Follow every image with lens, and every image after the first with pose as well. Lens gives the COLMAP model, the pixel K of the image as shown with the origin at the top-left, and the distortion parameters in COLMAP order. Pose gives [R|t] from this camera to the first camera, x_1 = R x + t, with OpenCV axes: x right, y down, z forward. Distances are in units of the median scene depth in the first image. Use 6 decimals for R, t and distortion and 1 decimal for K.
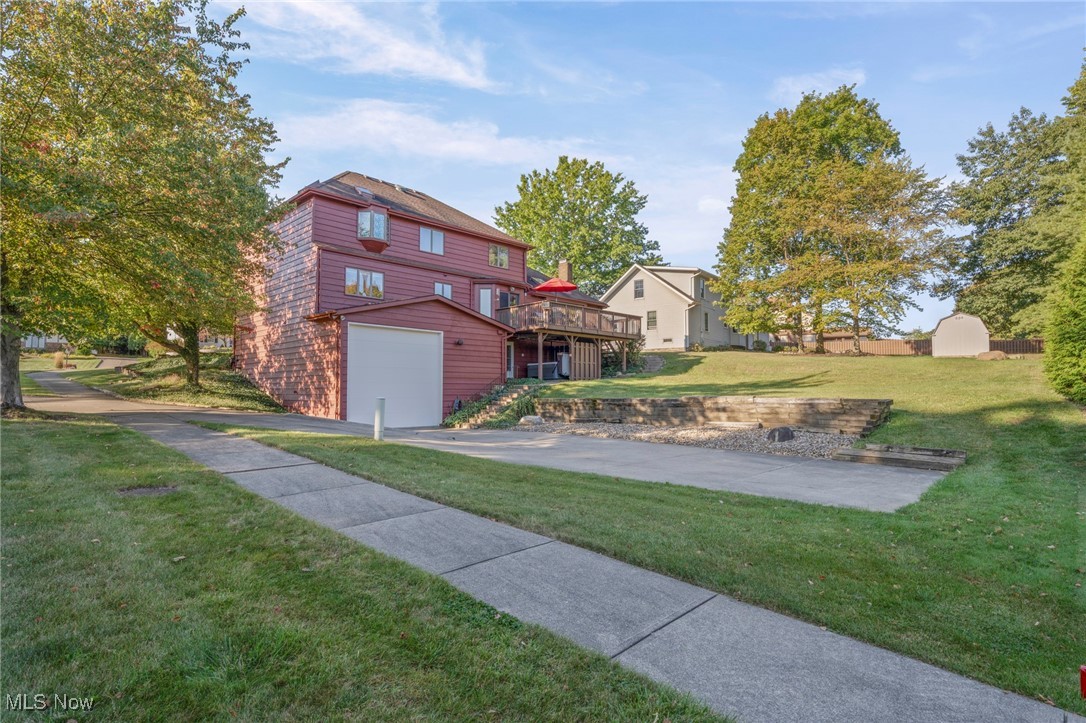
lens RADIAL K [[567.2, 0, 543.0], [0, 567.2, 361.5], [0, 0, 1]] dist [0.000493, 0.000019]
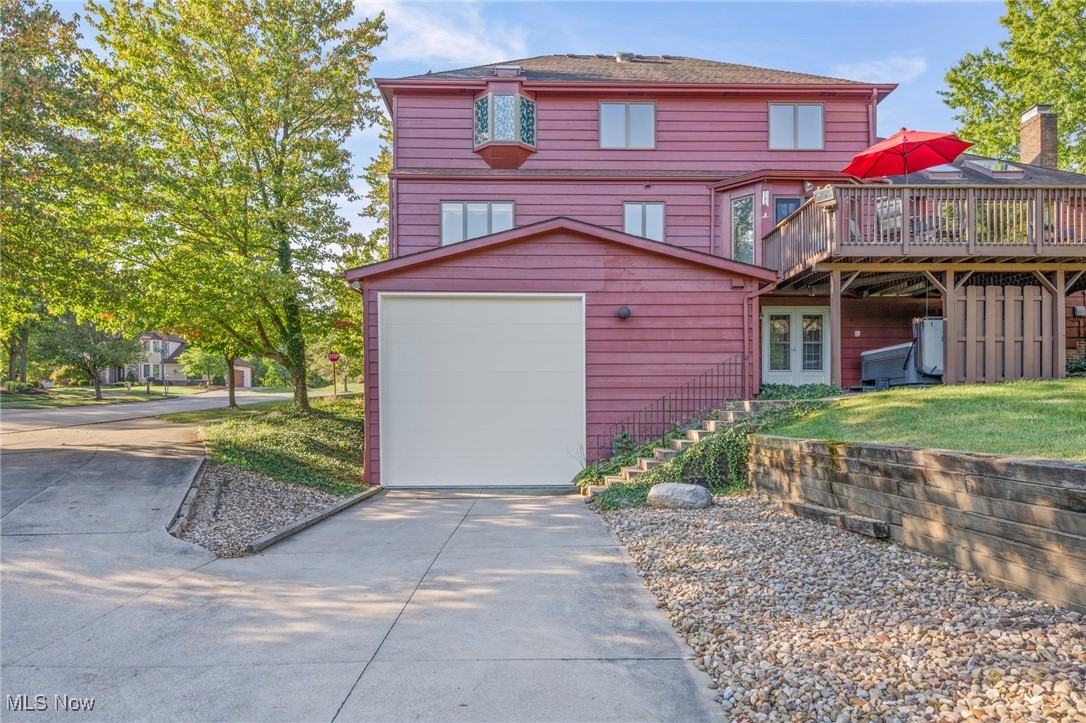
lens RADIAL K [[679.1, 0, 545.8], [0, 679.1, 412.3], [0, 0, 1]] dist [-0.003007, 0.000907]
pose [[0.716784, -0.003544, -0.697286, 0.192168], [0.042507, 0.998349, 0.038622, 0.023309], [0.695999, -0.057323, 0.715751, 0.515043]]
